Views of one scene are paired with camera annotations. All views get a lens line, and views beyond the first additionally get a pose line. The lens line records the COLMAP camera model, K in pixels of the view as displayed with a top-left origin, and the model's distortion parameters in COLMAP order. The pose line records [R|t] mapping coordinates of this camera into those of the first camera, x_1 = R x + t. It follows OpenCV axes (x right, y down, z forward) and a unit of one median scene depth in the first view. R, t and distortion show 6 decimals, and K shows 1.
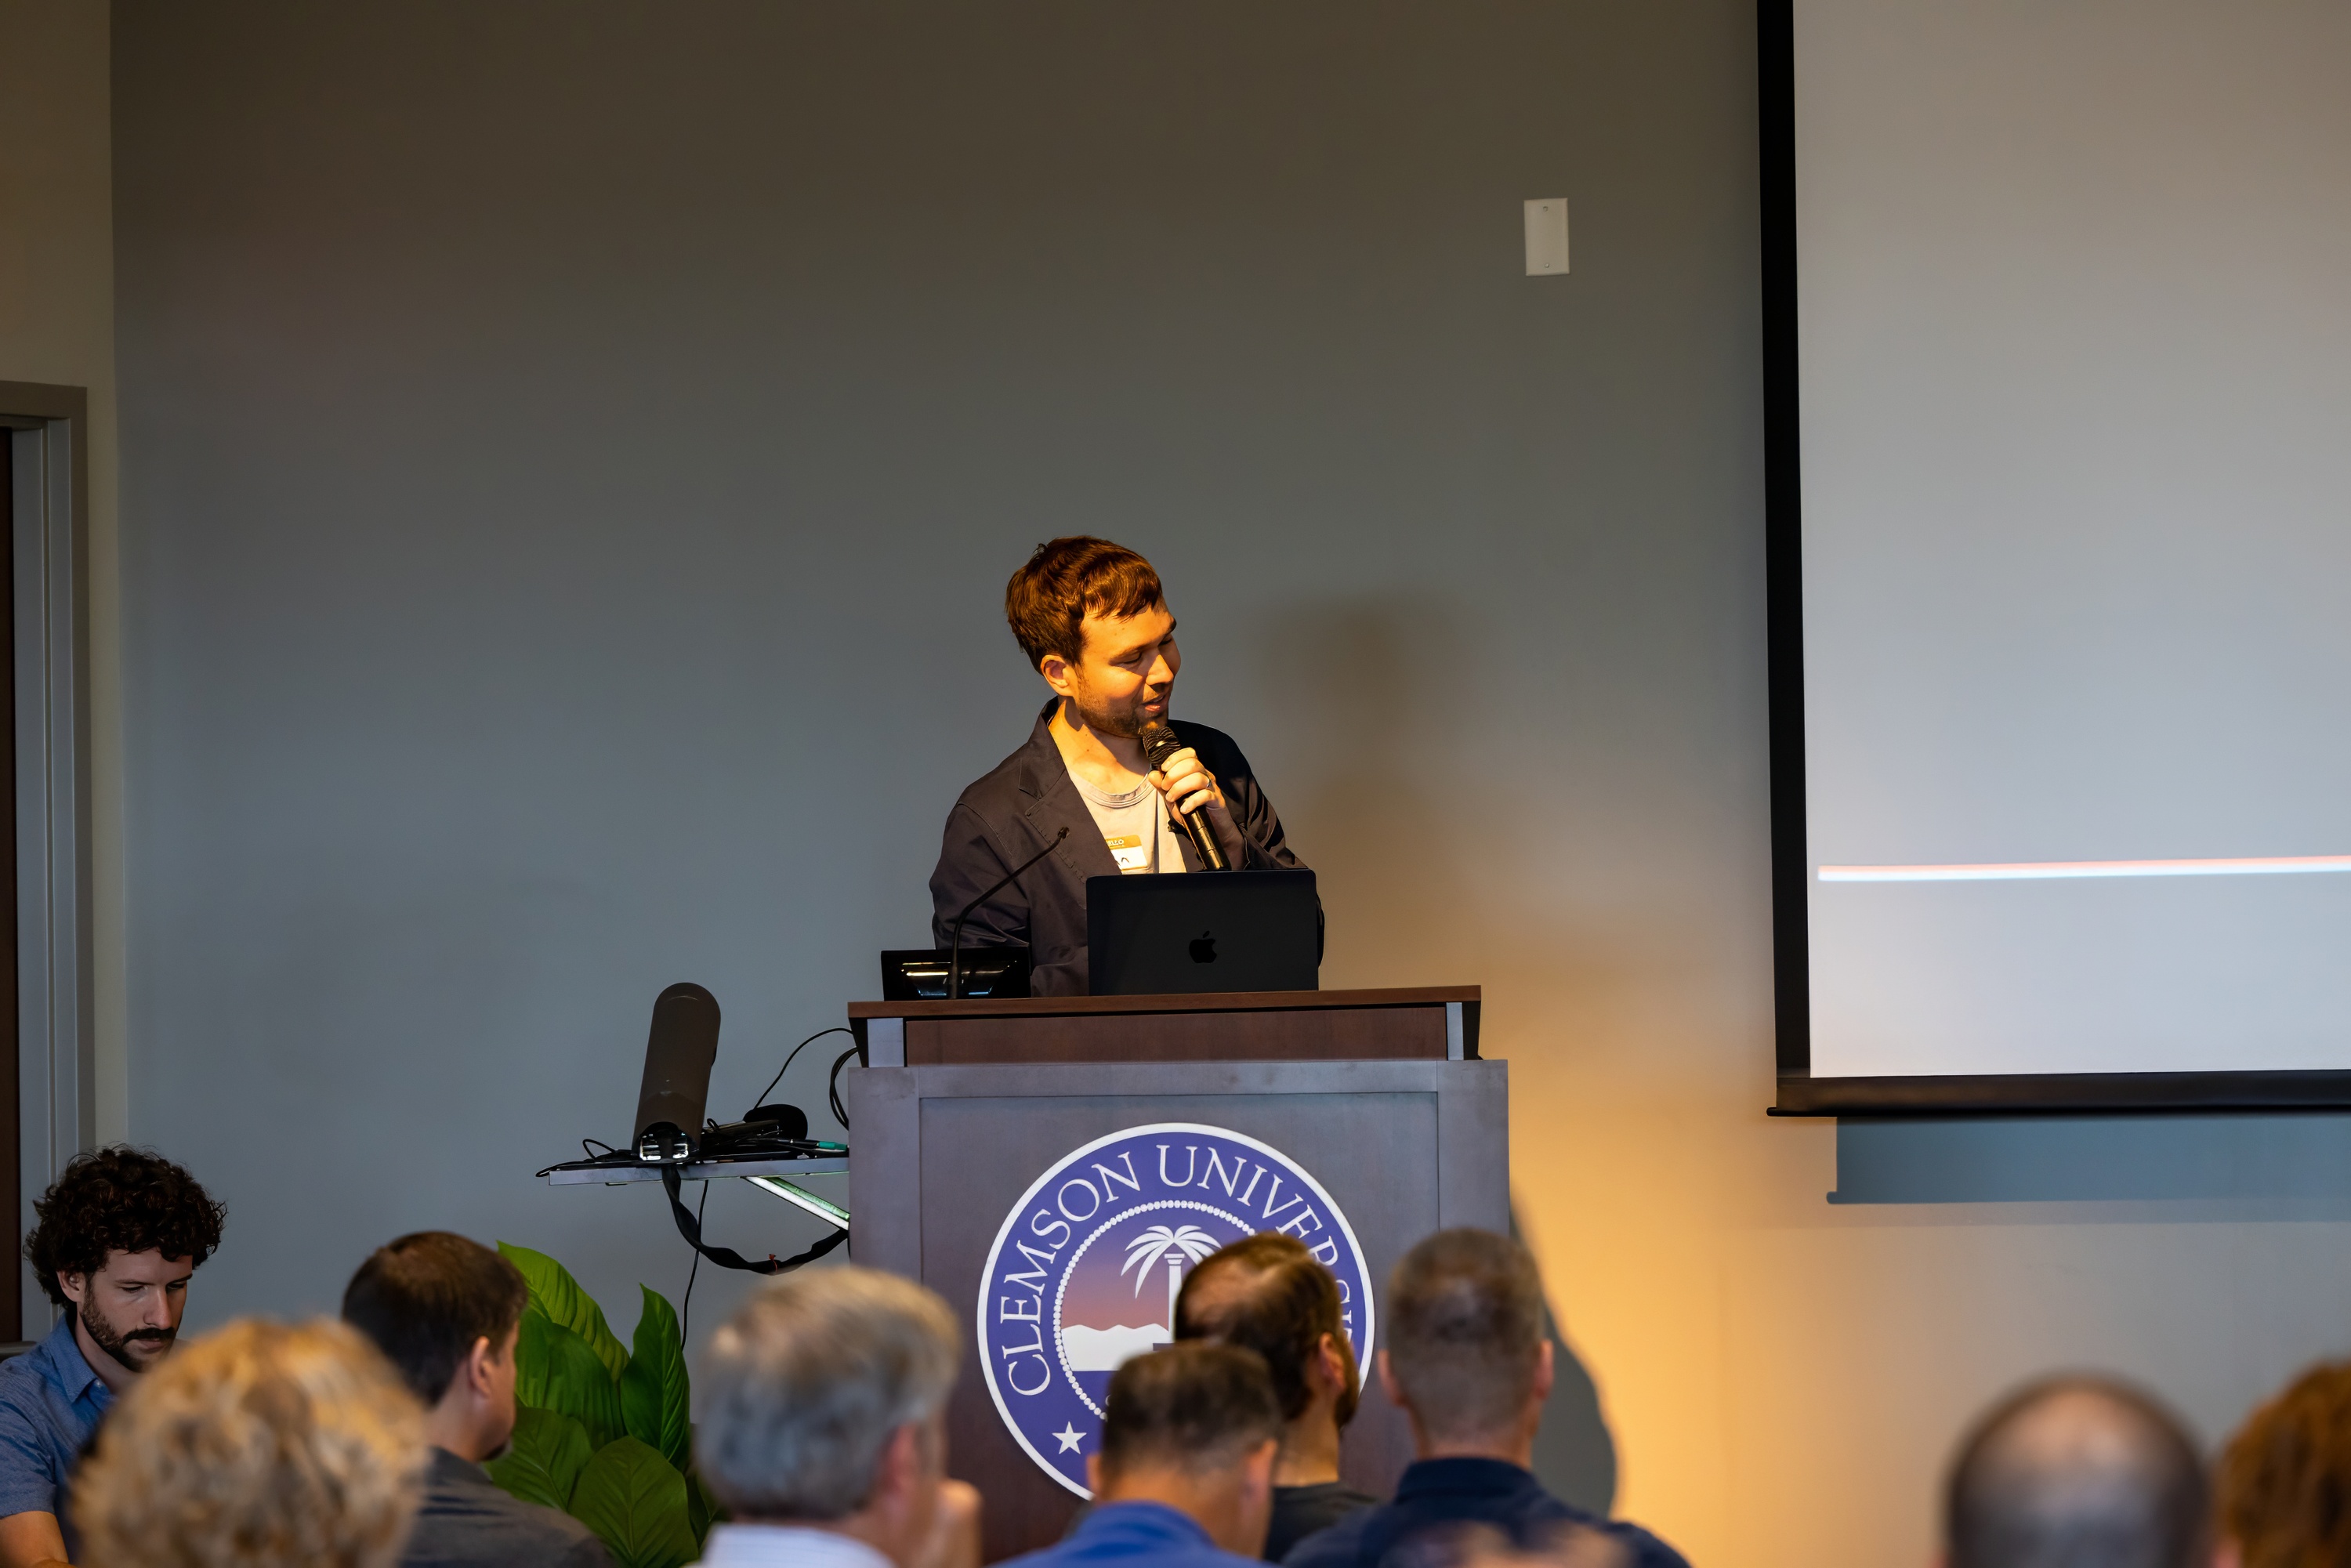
lens RADIAL K [[11673.2, 0, 1182.7], [0, 11673.2, 769.5], [0, 0, 1]] dist [-0.121877, 0.000000]
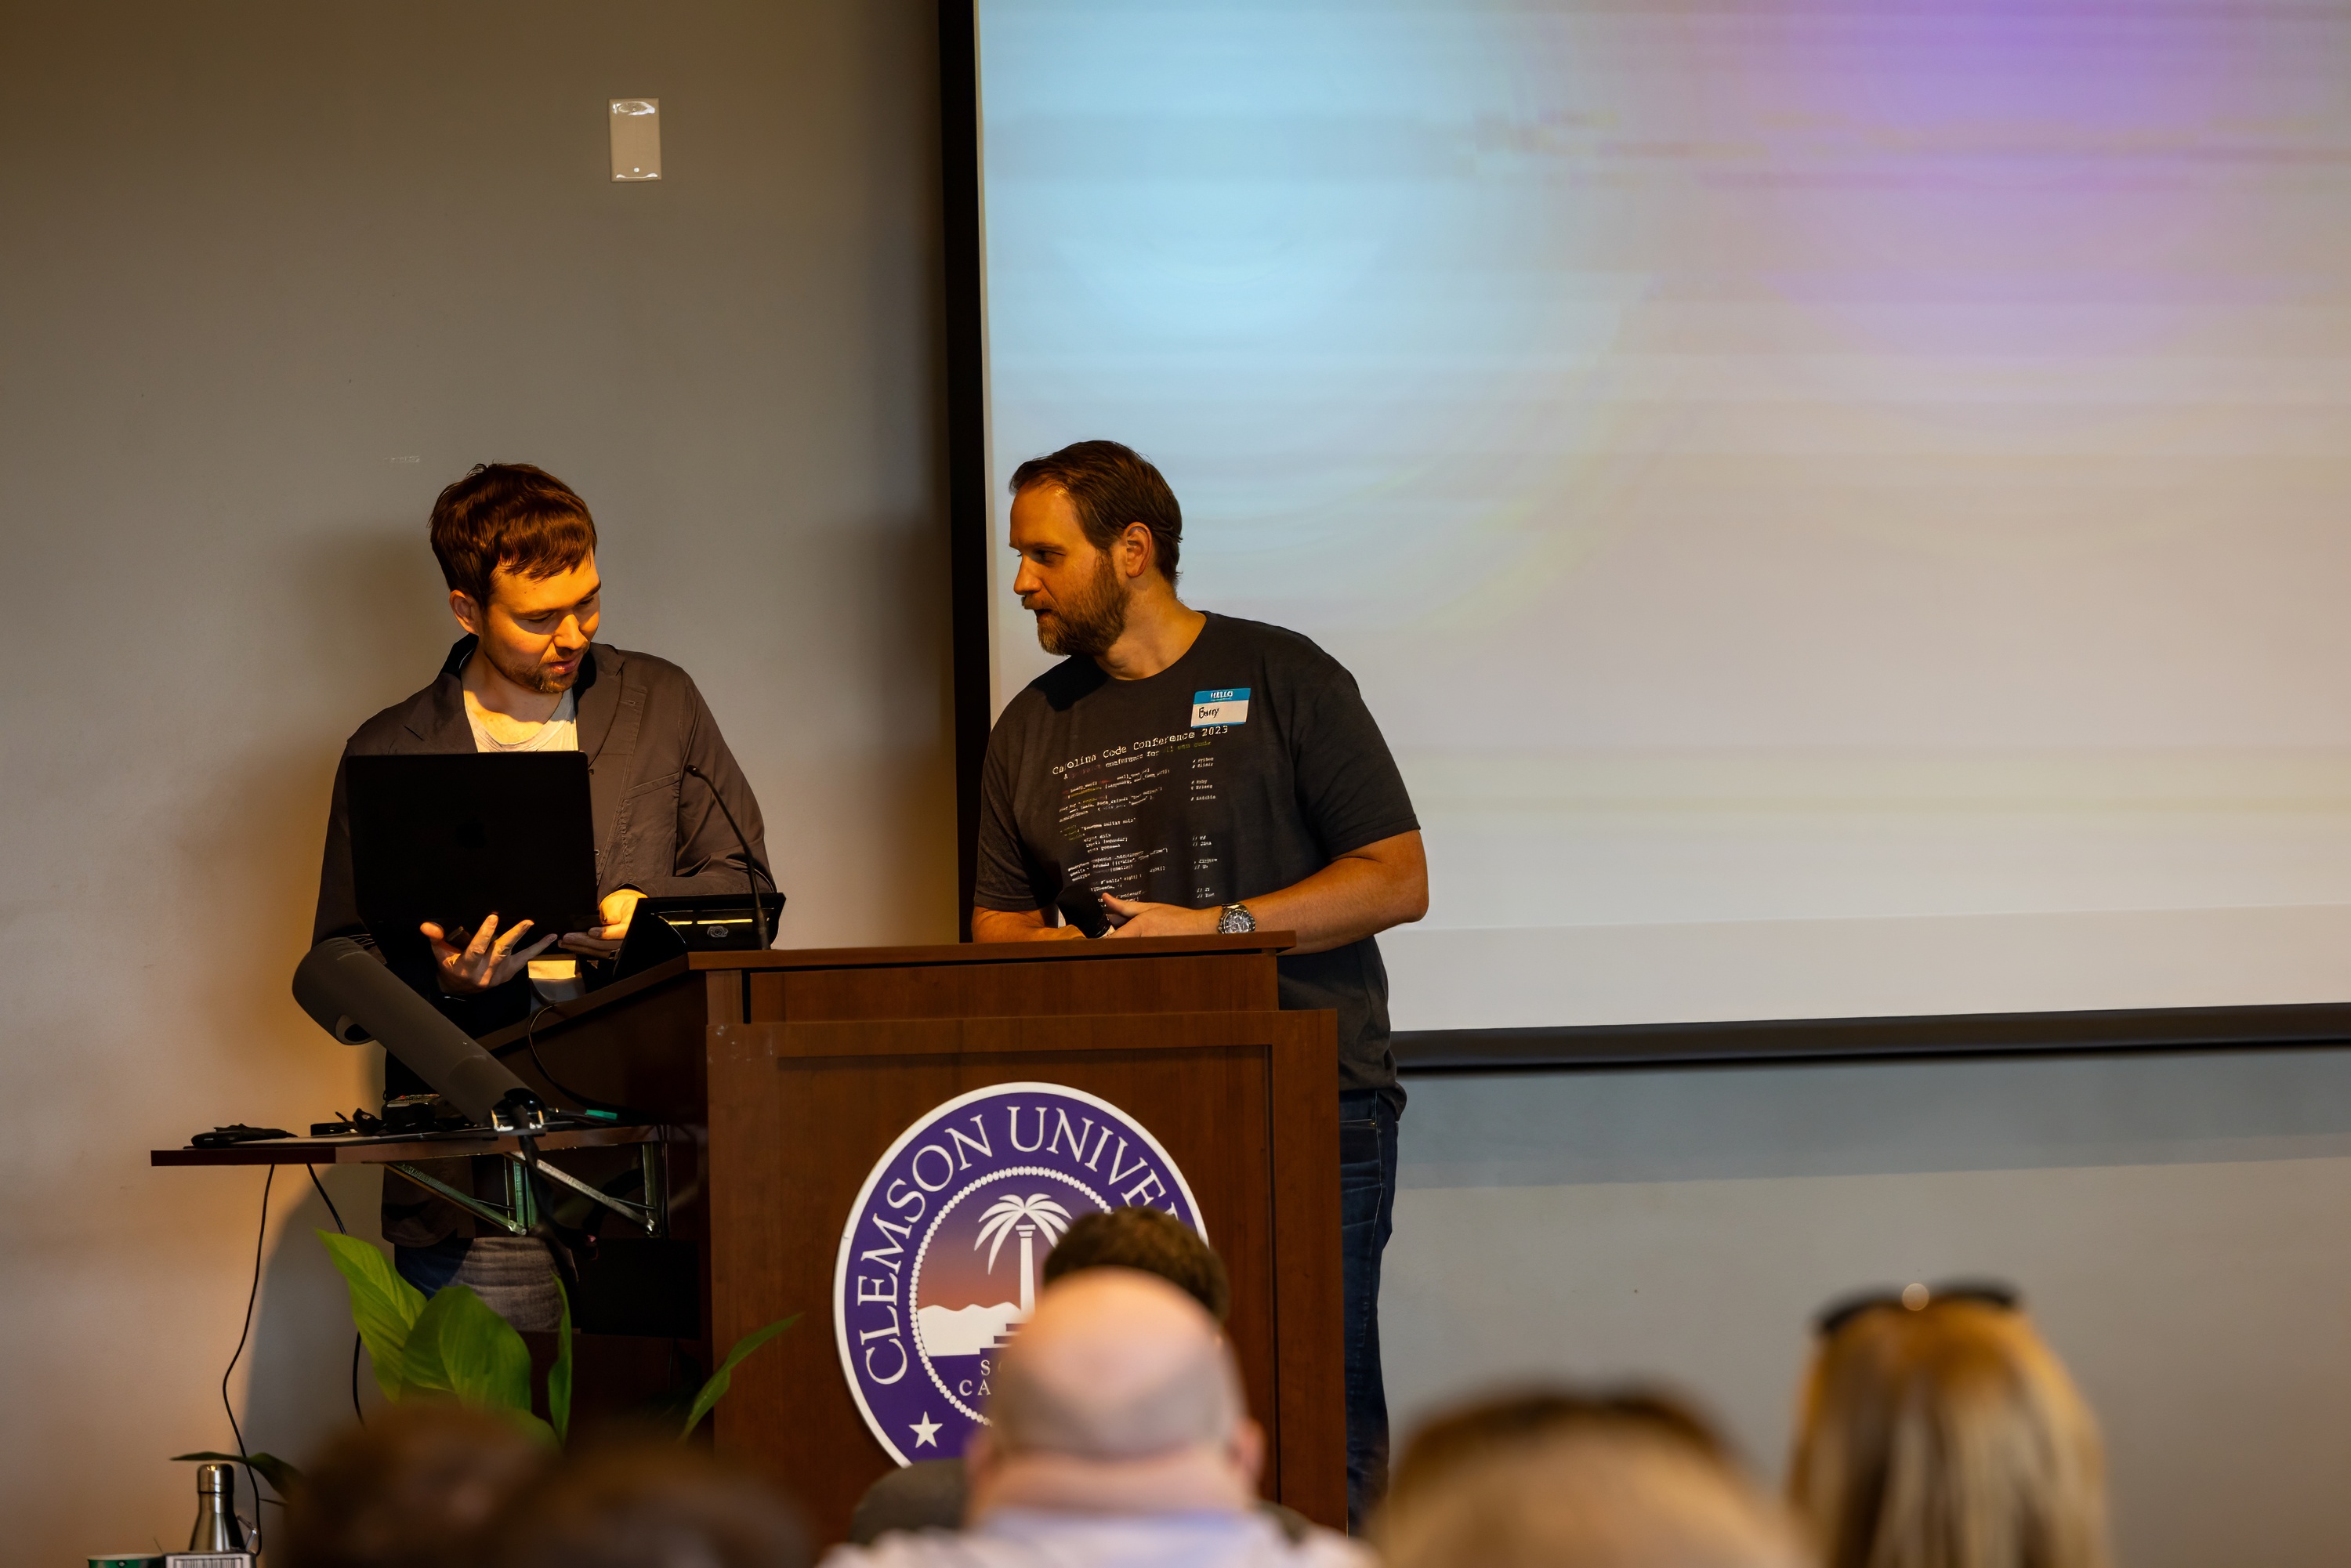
lens RADIAL K [[11673.2, 0, 1179.1], [0, 11673.2, 786.4], [0, 0, 1]] dist [-0.121877, 0.000000]
pose [[0.850334, 0.001042, 0.526242, -0.469736], [0.002320, 0.999981, -0.005728, 0.012495], [-0.526238, 0.006092, 0.850316, 0.219015]]
